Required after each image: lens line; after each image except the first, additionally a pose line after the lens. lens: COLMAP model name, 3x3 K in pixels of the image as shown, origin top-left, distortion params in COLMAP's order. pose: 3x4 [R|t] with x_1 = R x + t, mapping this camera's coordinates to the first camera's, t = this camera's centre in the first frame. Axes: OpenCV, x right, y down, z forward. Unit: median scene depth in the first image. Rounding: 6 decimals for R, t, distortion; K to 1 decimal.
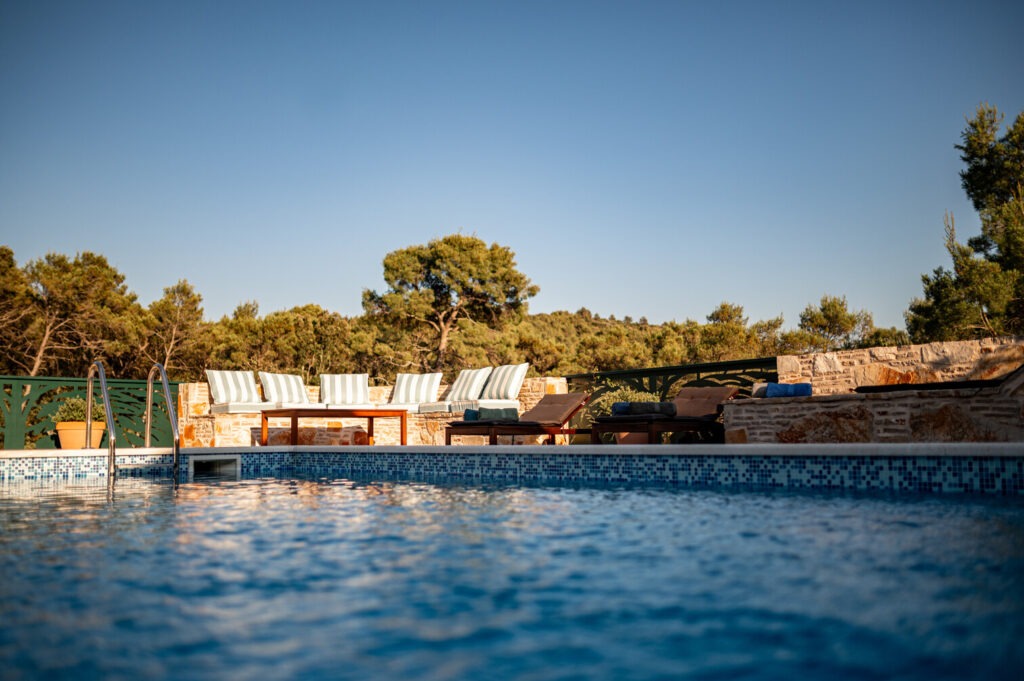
lens RADIAL K [[984.5, 0, 512.0], [0, 984.5, 340.5], [0, 0, 1]] dist [-0.034967, 0.014720]
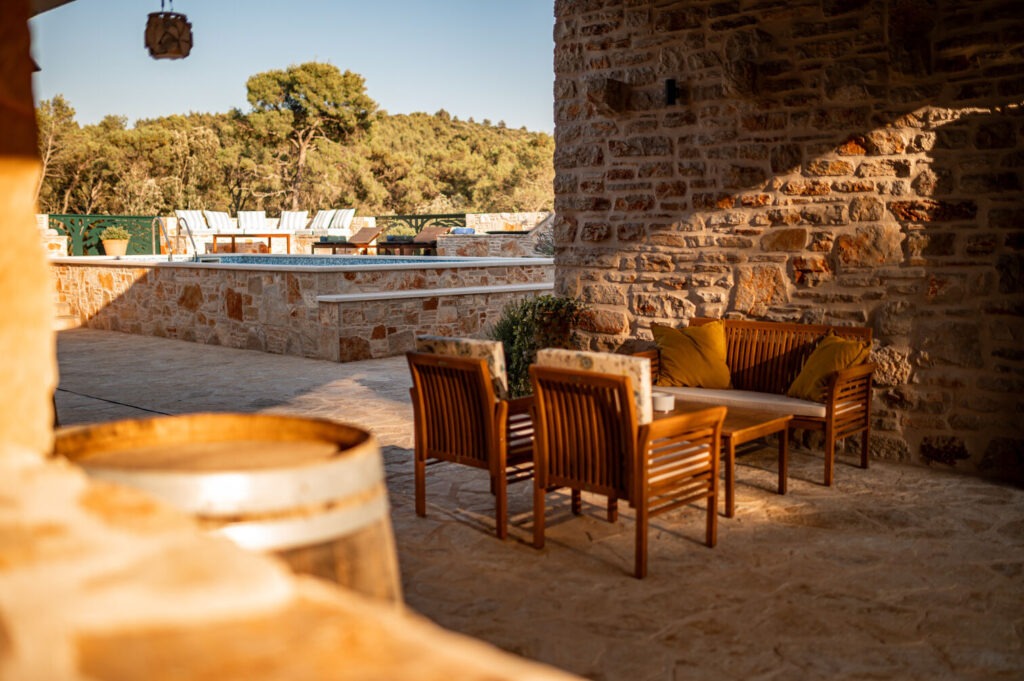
lens RADIAL K [[984.5, 0, 512.0], [0, 984.5, 340.5], [0, 0, 1]] dist [-0.034967, 0.014720]
pose [[0.989946, -0.003510, 0.141401, 0.009572], [-0.024755, 0.979963, 0.197634, -0.022230], [-0.139262, -0.199147, 0.970024, -0.184350]]
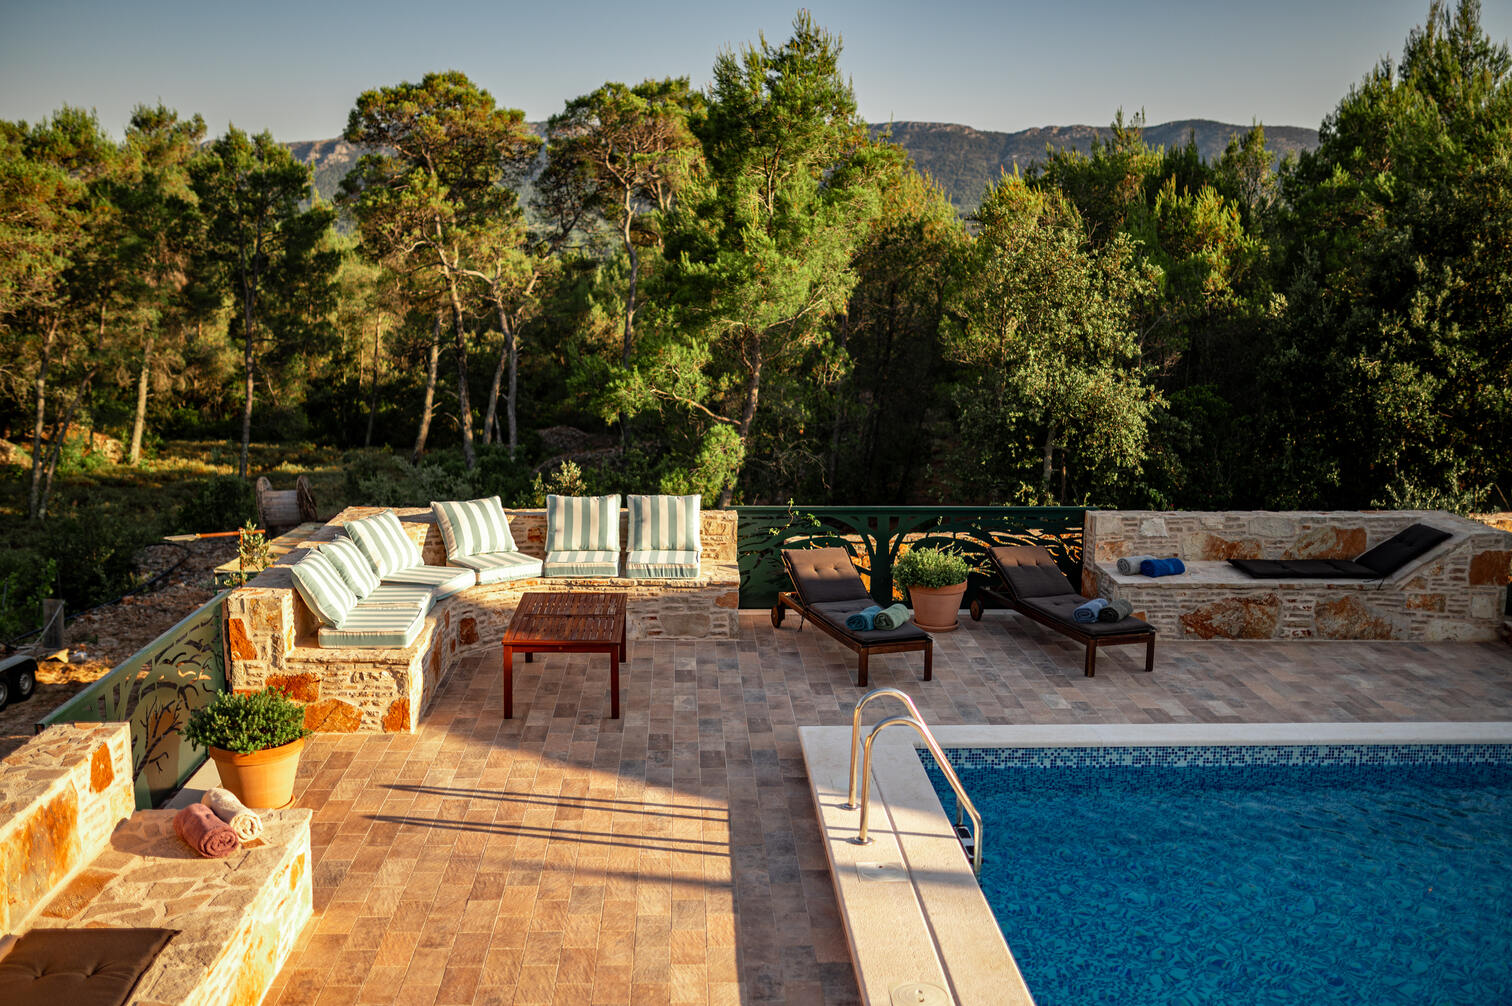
lens RADIAL K [[1453.7, 0, 756.0], [0, 1453.7, 503.0], [0, 0, 1]] dist [-0.034967, 0.014720]
pose [[0.578041, -0.119508, 0.807209, -0.165973], [-0.106956, 0.969587, 0.220139, -0.042525], [-0.808968, -0.213585, 0.547679, 0.076775]]
